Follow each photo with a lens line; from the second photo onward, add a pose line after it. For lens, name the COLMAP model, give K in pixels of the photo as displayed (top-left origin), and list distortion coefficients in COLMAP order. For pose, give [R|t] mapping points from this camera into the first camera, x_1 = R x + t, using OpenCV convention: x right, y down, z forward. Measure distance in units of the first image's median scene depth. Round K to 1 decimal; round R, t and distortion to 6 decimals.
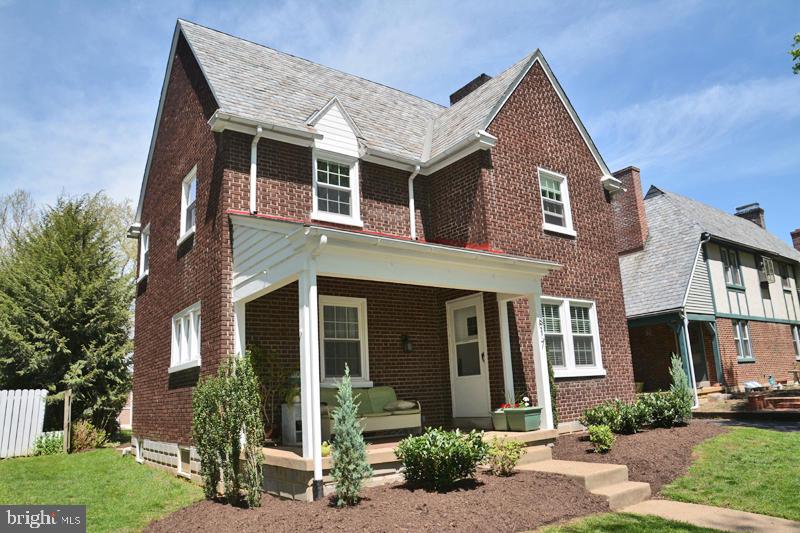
lens RADIAL K [[548.2, 0, 403.9], [0, 548.2, 283.7], [0, 0, 1]] dist [-0.096790, 0.003397]
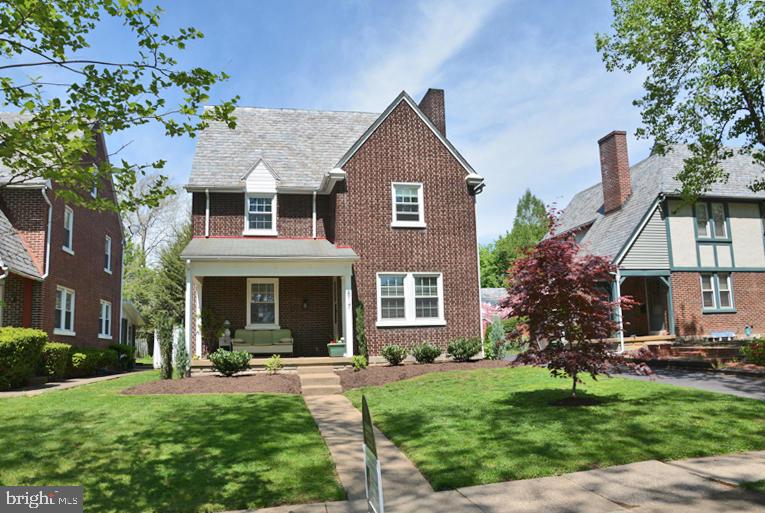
lens RADIAL K [[543.9, 0, 382.3], [0, 543.9, 273.9], [0, 0, 1]] dist [-0.113628, 0.062048]
pose [[0.908725, -0.025676, -0.416604, 0.913328], [0.063470, 0.994999, 0.077123, -0.093822], [0.412541, -0.096525, 0.905811, -0.388315]]
